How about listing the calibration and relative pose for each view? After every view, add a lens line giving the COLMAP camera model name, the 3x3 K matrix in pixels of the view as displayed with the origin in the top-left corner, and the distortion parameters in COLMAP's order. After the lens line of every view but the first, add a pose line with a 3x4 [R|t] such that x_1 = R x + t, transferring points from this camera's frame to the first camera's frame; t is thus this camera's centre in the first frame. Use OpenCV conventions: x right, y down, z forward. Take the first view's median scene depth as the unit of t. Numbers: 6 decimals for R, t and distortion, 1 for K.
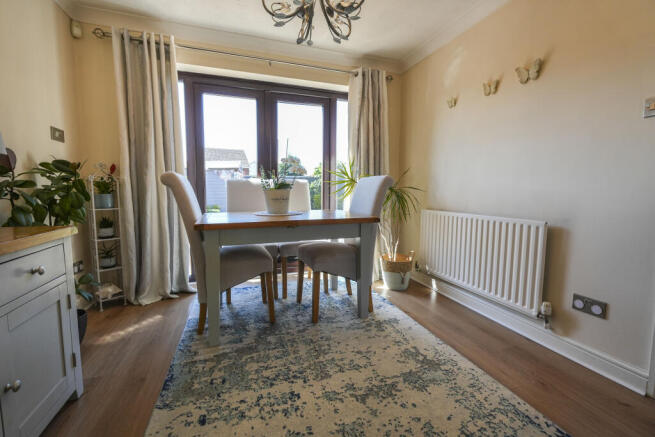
lens RADIAL K [[276.2, 0, 327.8], [0, 276.2, 217.7], [0, 0, 1]] dist [-0.001677, -0.000932]
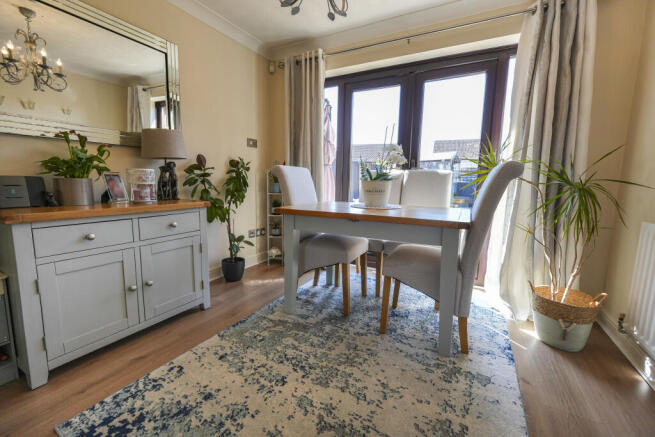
lens RADIAL K [[276.2, 0, 328.6], [0, 276.2, 217.1], [0, 0, 1]] dist [-0.001677, -0.000932]
pose [[0.674462, 0.105974, -0.730665, 0.478273], [-0.089750, 0.994074, 0.061332, -0.026344], [0.732834, 0.024211, 0.679976, 0.292712]]
